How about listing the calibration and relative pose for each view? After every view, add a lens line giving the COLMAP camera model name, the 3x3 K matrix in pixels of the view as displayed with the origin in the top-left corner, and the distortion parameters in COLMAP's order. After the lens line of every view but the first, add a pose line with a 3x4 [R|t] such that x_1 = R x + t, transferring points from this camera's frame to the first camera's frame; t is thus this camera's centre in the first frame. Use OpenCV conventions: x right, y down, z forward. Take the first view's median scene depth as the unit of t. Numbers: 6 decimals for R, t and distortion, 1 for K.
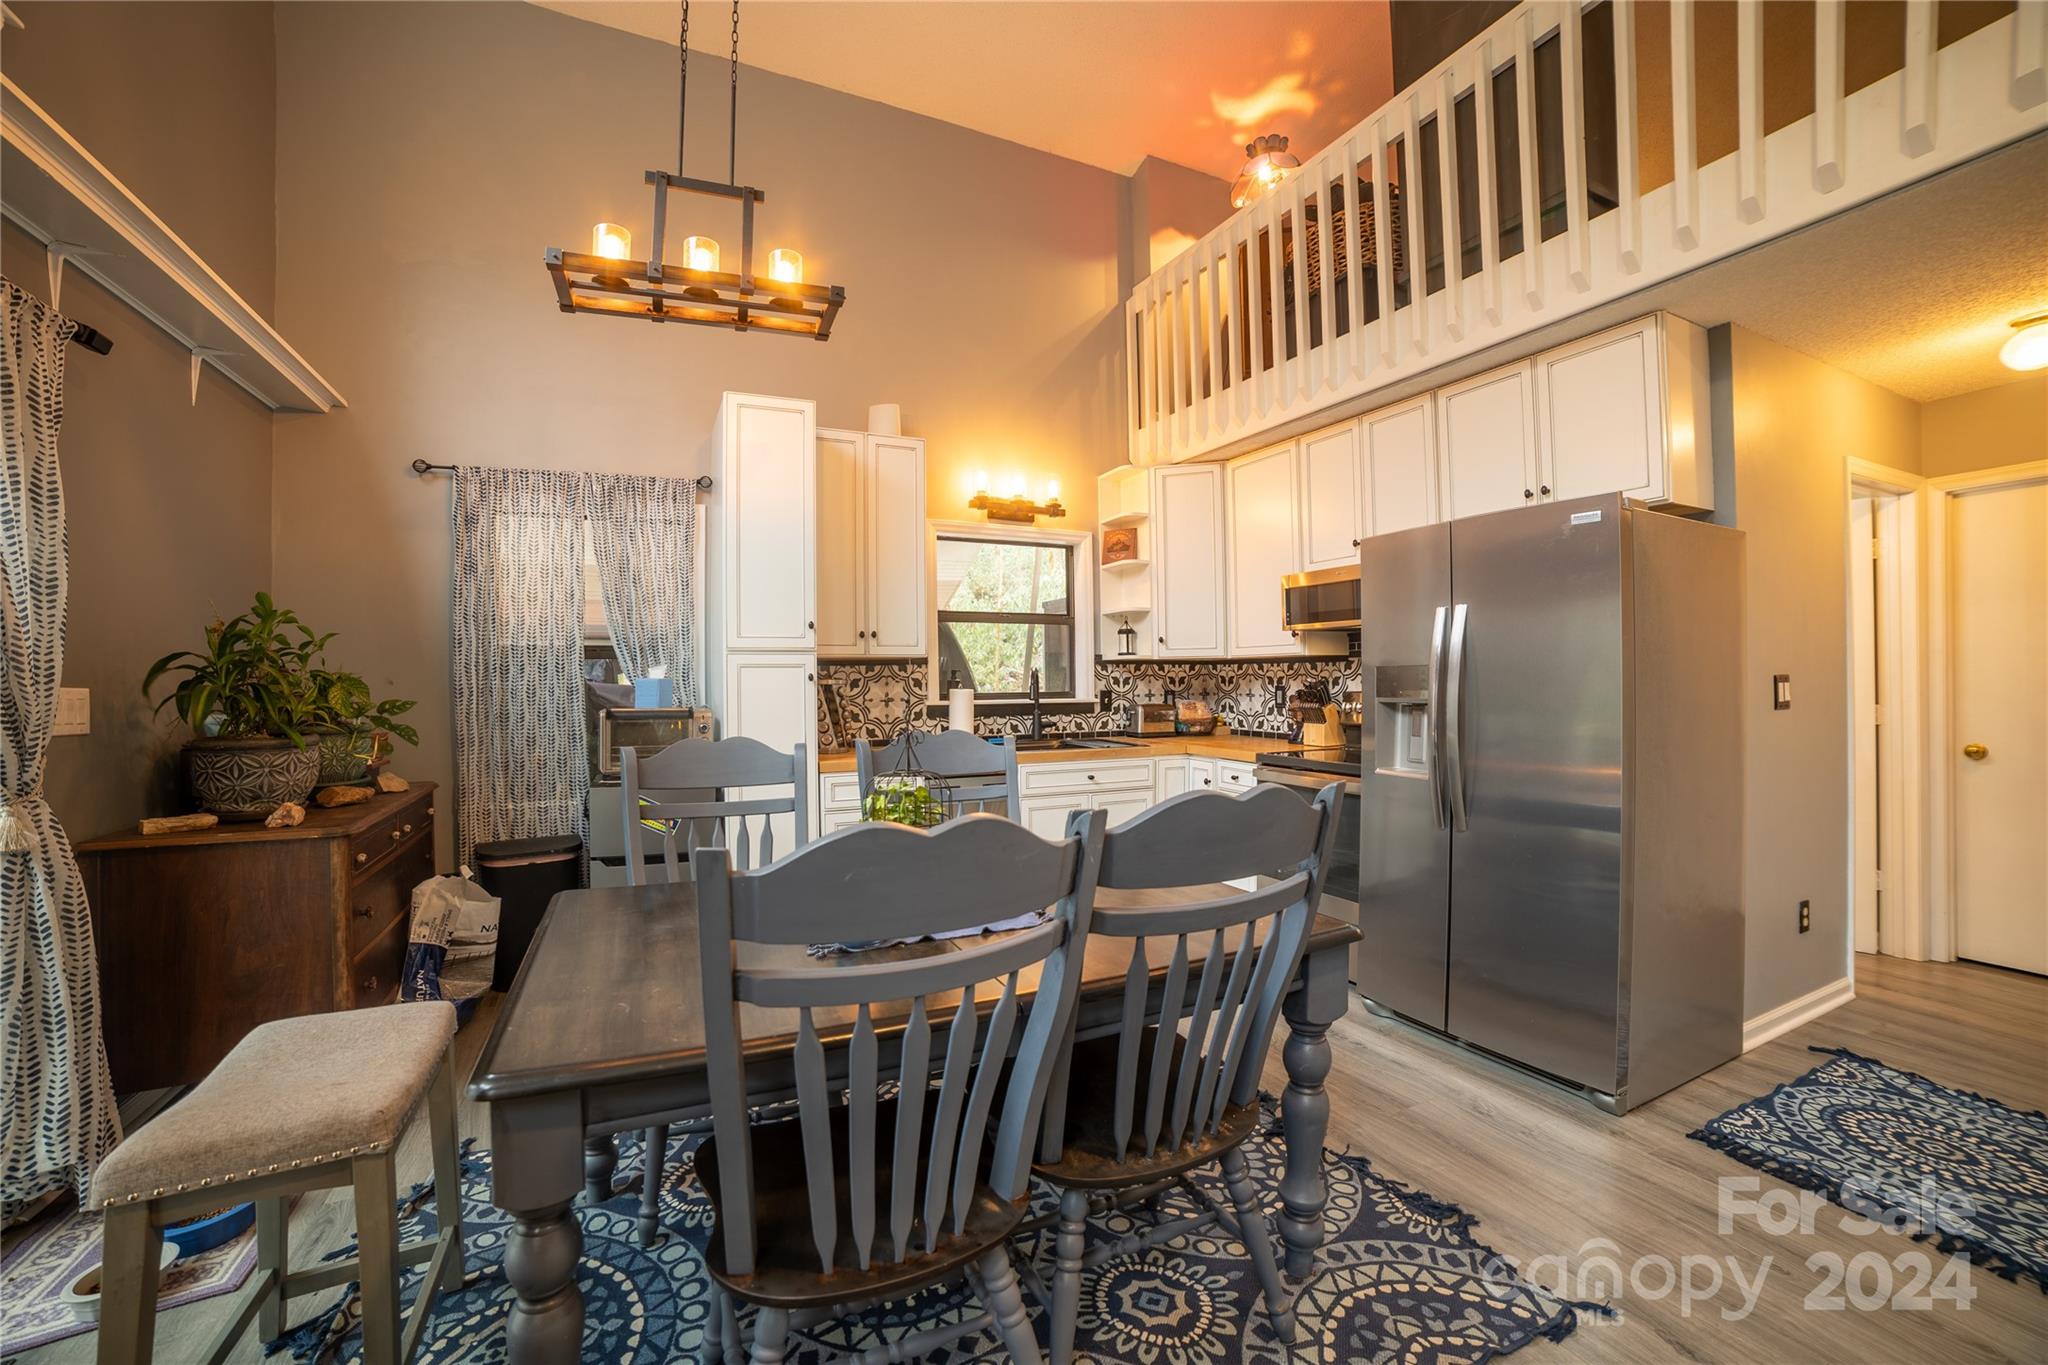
lens RADIAL K [[825.8, 0, 1015.2], [0, 825.8, 680.6], [0, 0, 1]] dist [-0.113021, 0.043734]
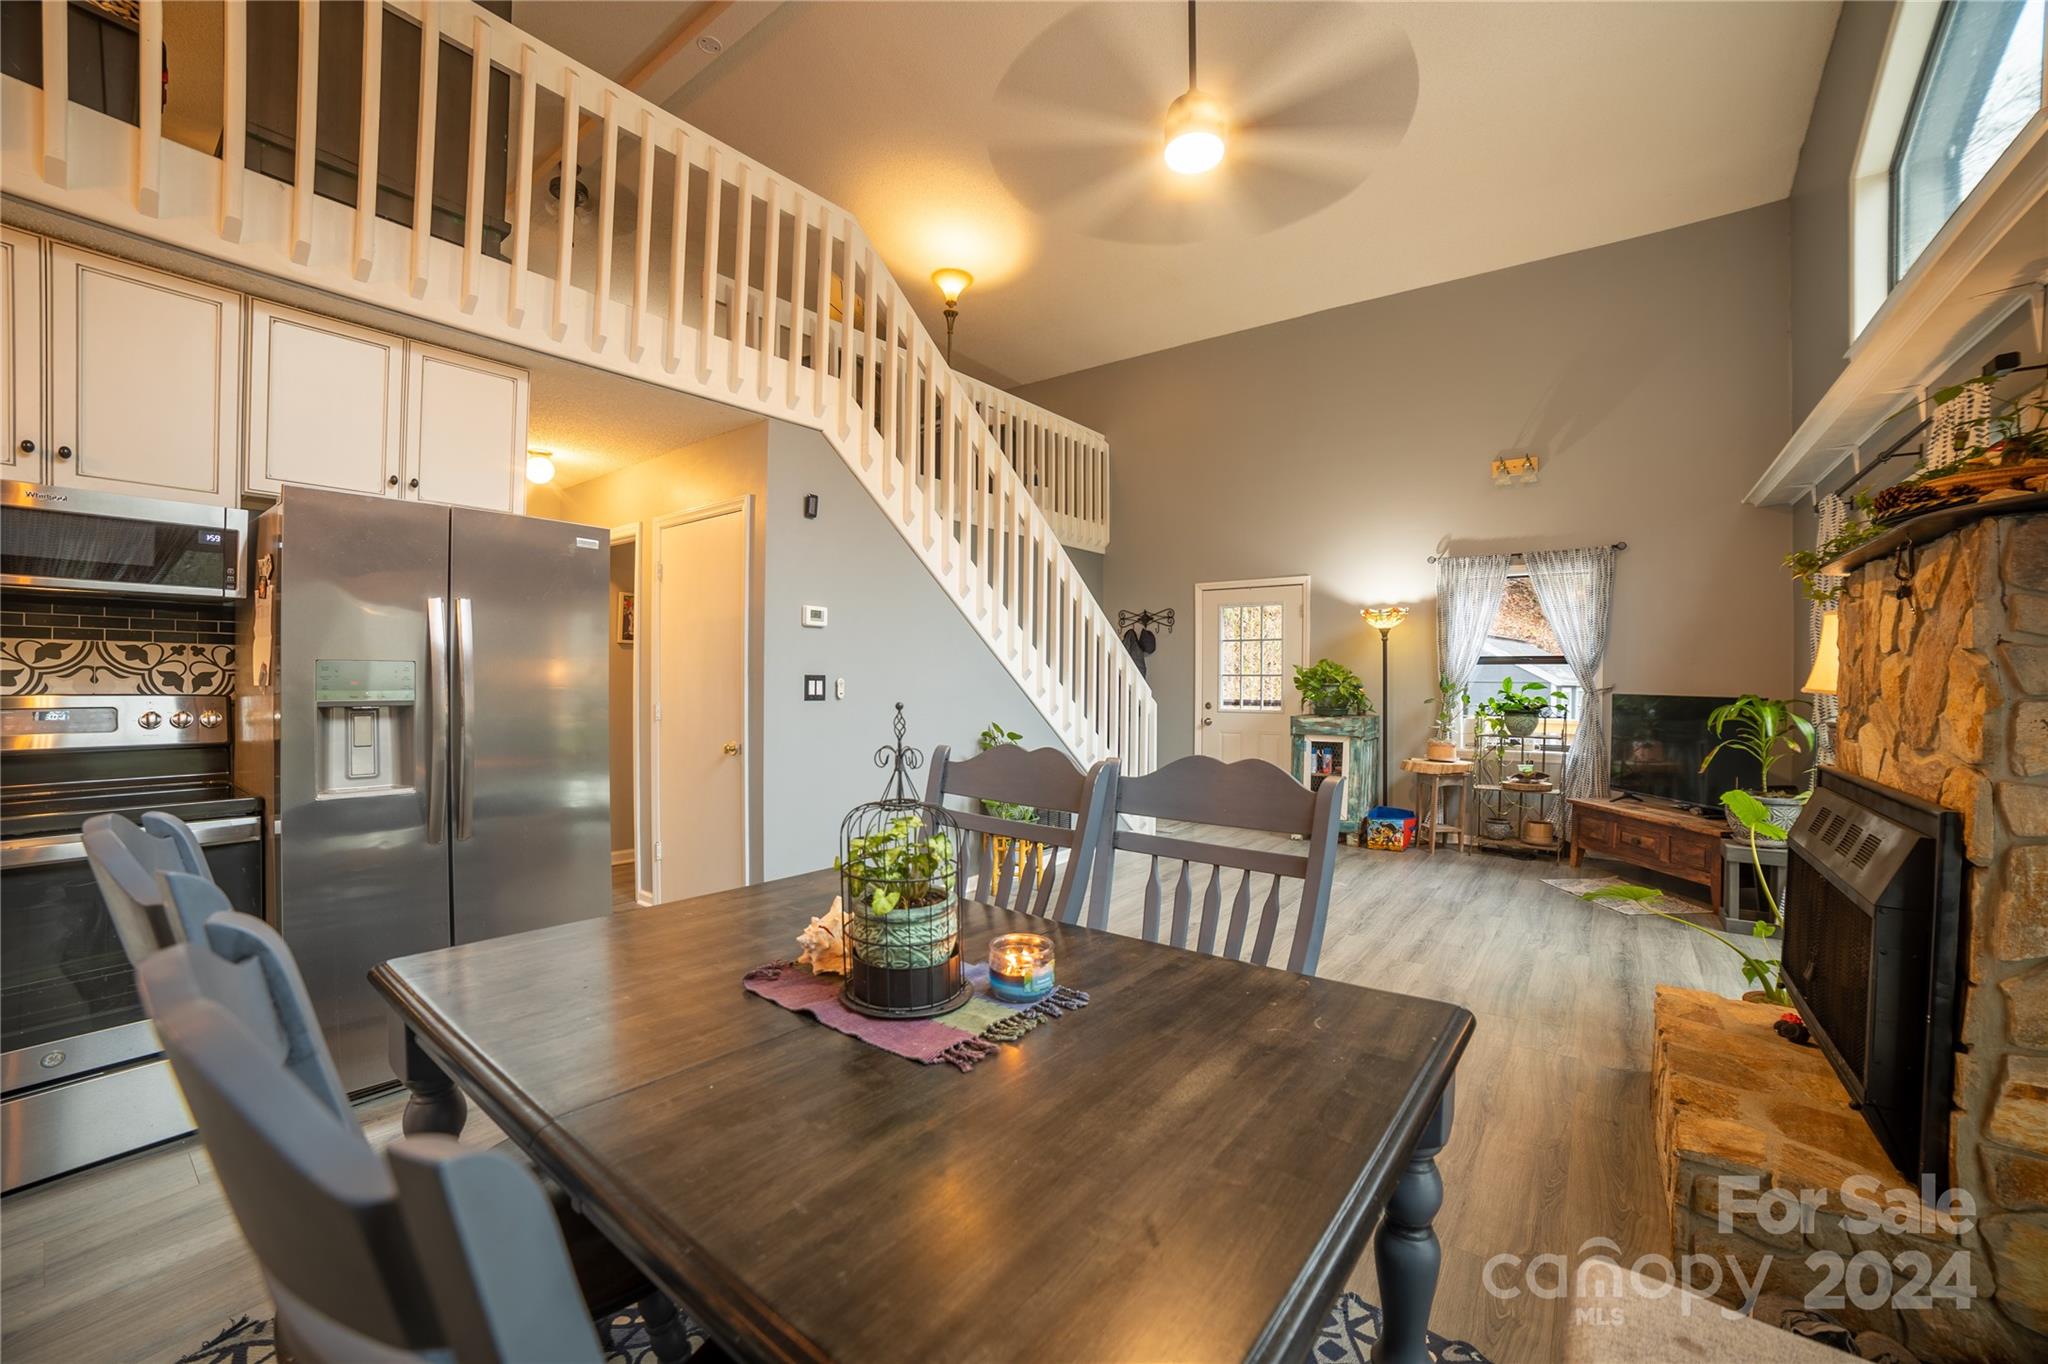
lens RADIAL K [[814.8, 0, 1013.7], [0, 814.8, 677.9], [0, 0, 1]] dist [-0.093826, 0.028445]
pose [[-0.456570, 0.002733, 0.889683, -0.327191], [-0.003734, 0.999981, -0.004988, 0.000003], [-0.889680, -0.005599, -0.456551, 0.497205]]
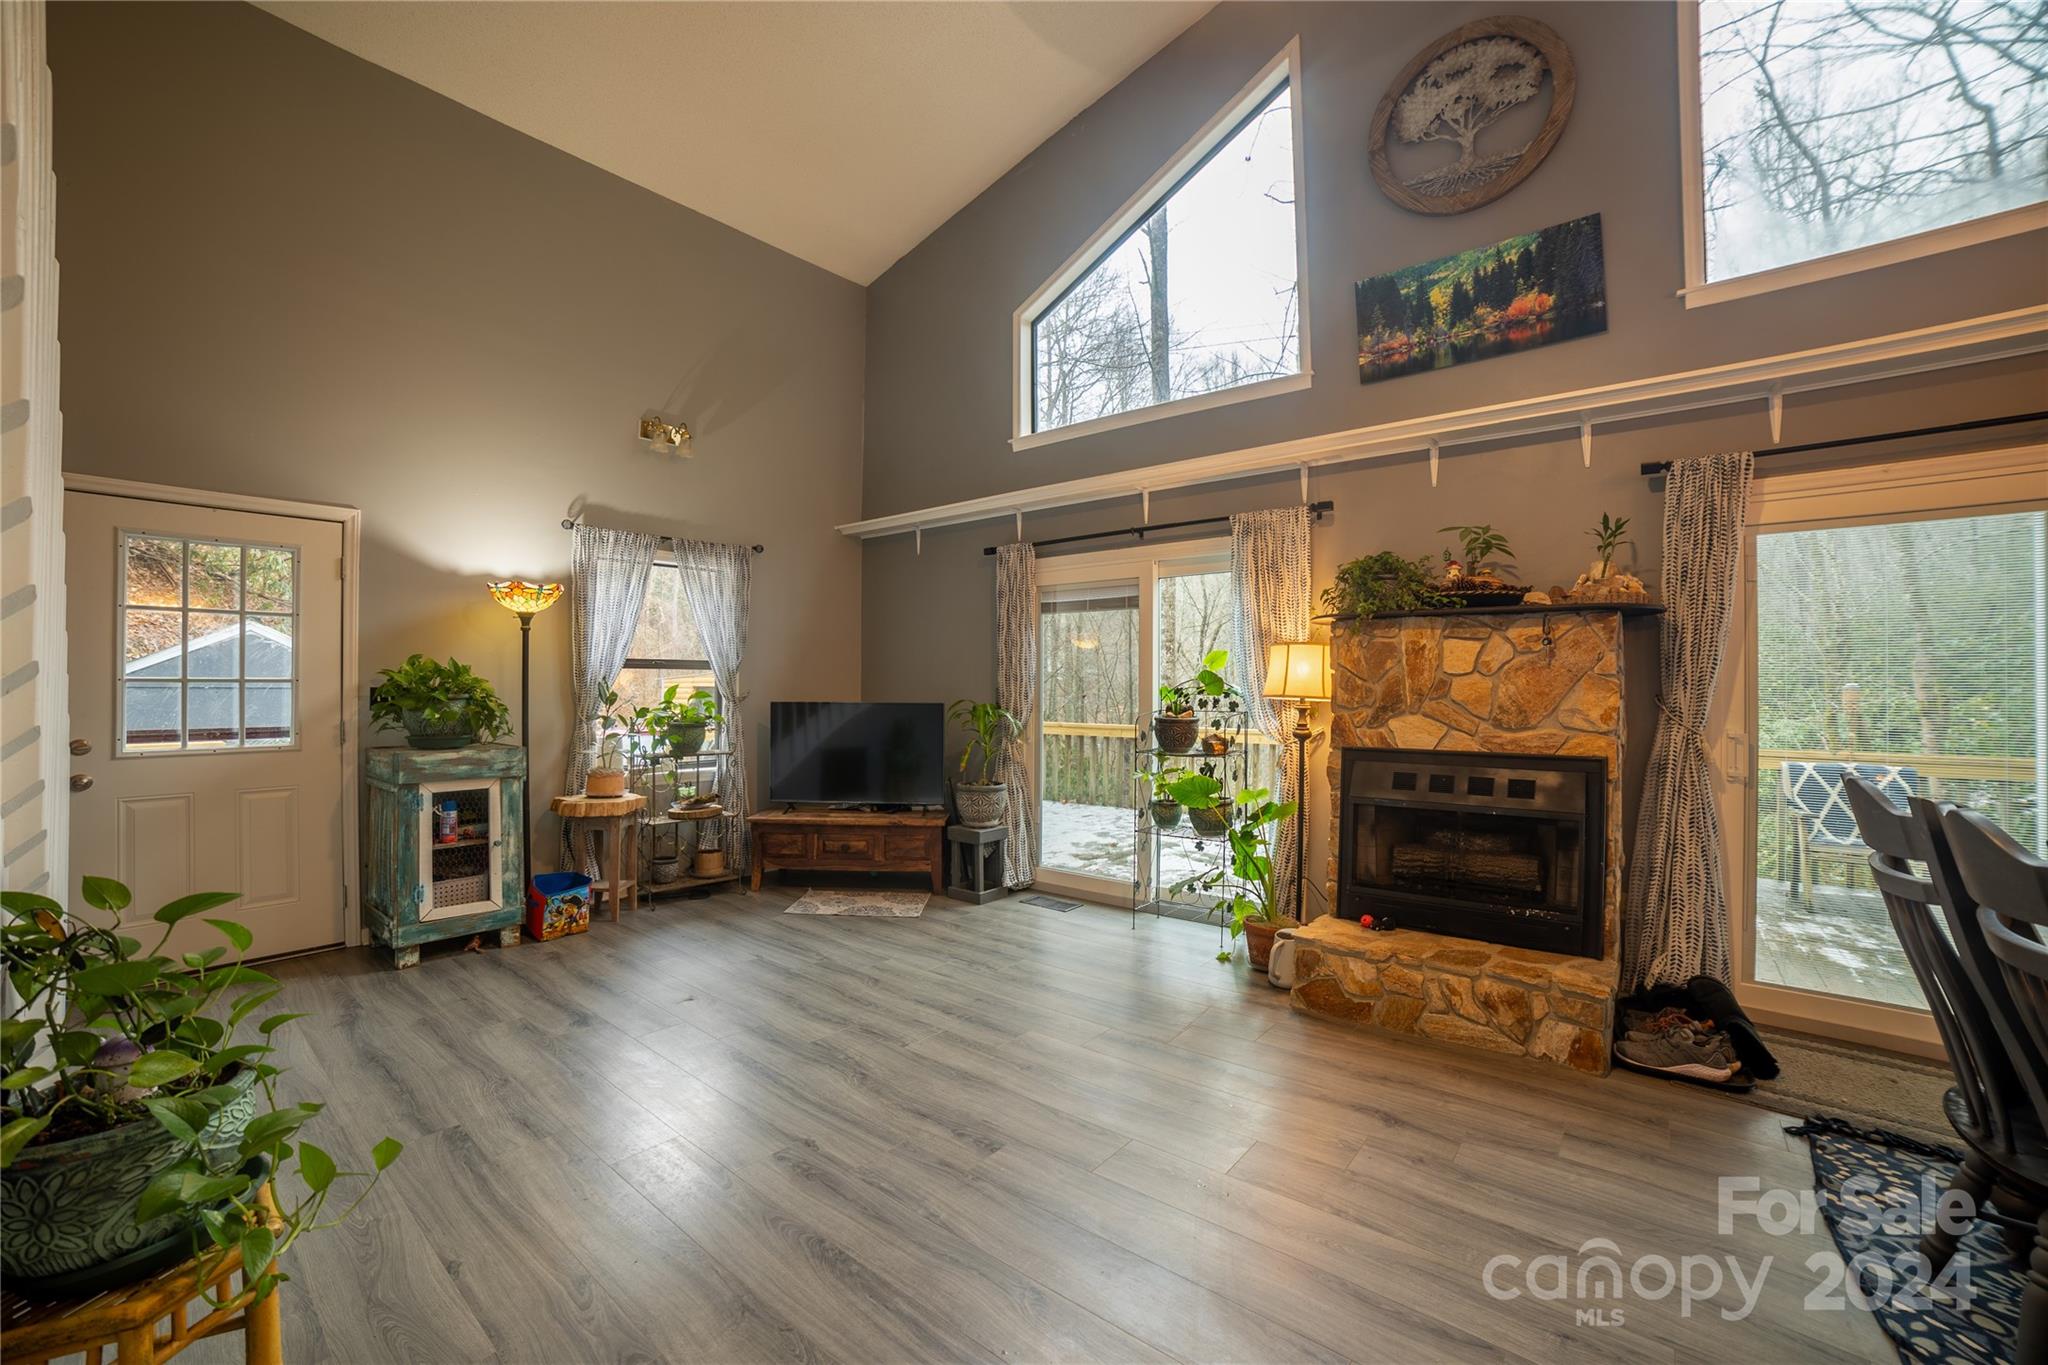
lens RADIAL K [[825.8, 0, 1015.2], [0, 825.8, 680.6], [0, 0, 1]] dist [-0.113021, 0.043734]
pose [[-0.905011, 0.000078, -0.425387, 0.478787], [0.003645, 0.999965, -0.007571, -0.005733], [0.425371, -0.008403, -0.904980, 0.381668]]
